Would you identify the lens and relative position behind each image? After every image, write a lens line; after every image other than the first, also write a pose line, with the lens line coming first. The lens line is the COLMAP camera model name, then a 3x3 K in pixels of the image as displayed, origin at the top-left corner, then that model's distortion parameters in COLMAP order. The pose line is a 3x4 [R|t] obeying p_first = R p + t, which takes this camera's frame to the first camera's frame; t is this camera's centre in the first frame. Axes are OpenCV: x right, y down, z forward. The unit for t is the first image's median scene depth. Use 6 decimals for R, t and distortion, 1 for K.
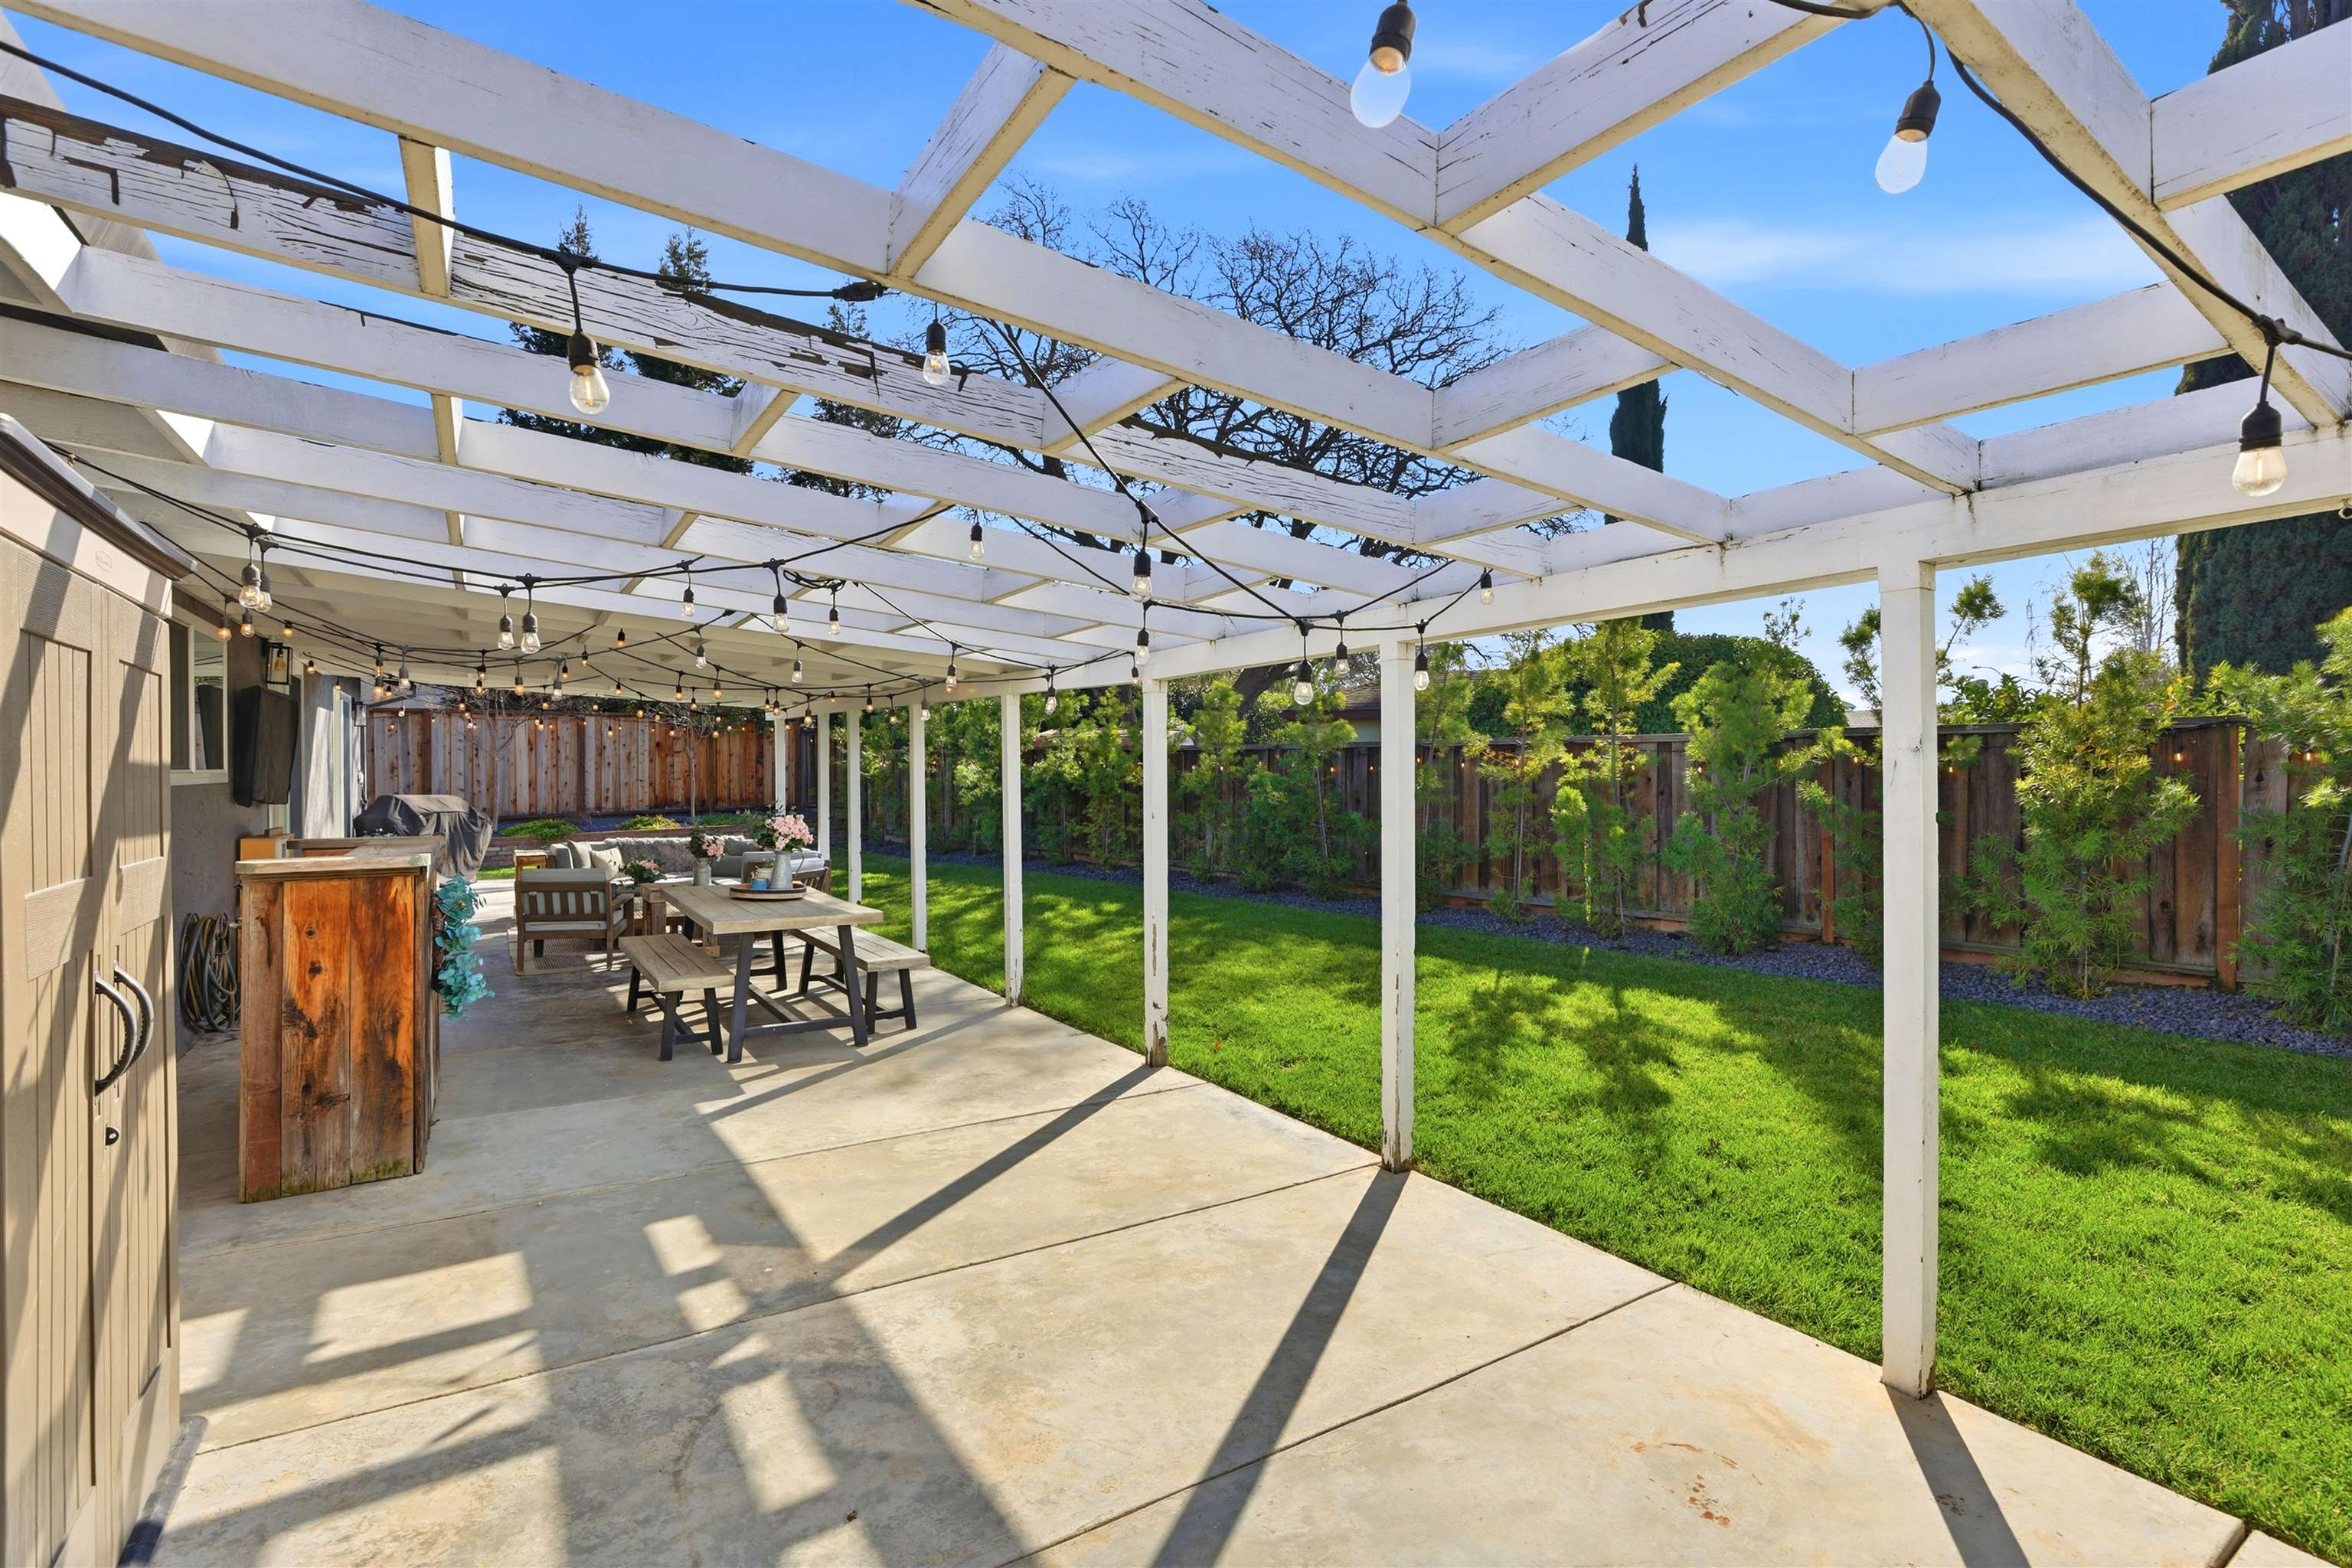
lens RADIAL K [[1087.3, 0, 1172.3], [0, 1087.3, 773.3], [0, 0, 1]] dist [-0.040453, 0.010694]
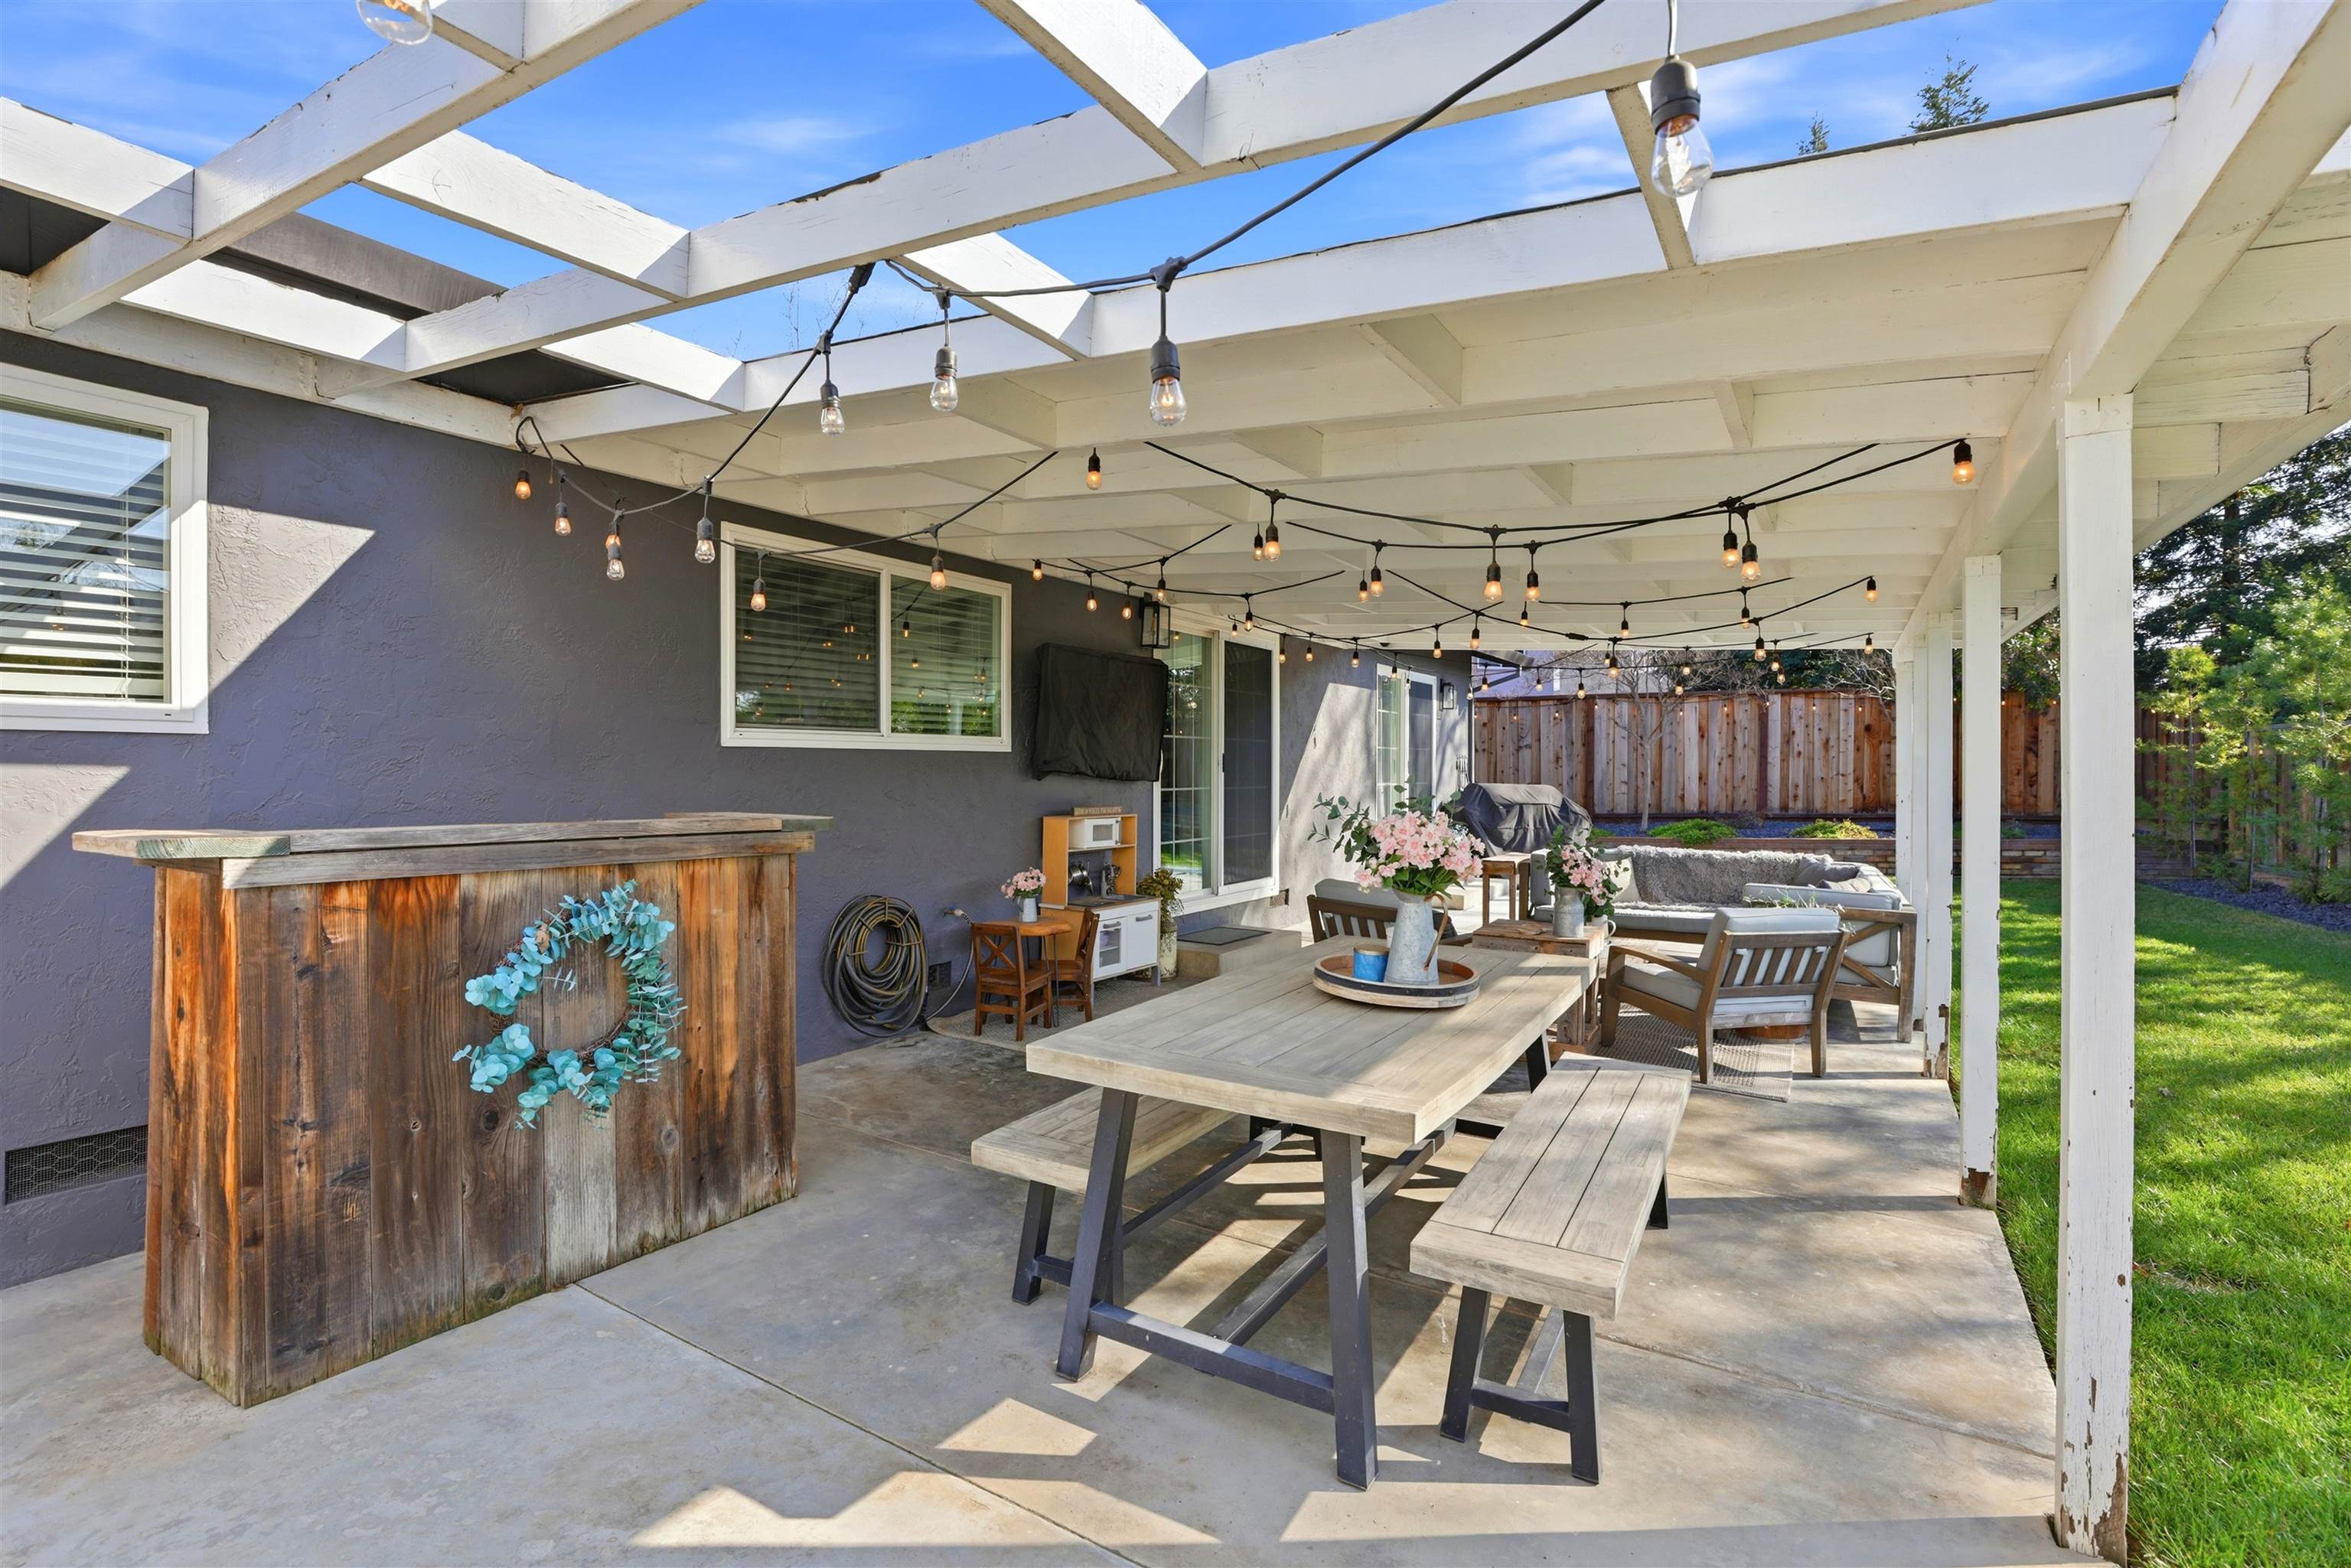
lens RADIAL K [[1086.8, 0, 1169.0], [0, 1086.8, 773.2], [0, 0, 1]] dist [-0.040453, 0.010694]
pose [[0.420894, 0.005975, -0.907090, -0.000365], [-0.007712, 0.999966, 0.003009, 0.007514], [0.907077, 0.005729, 0.420926, 0.258541]]
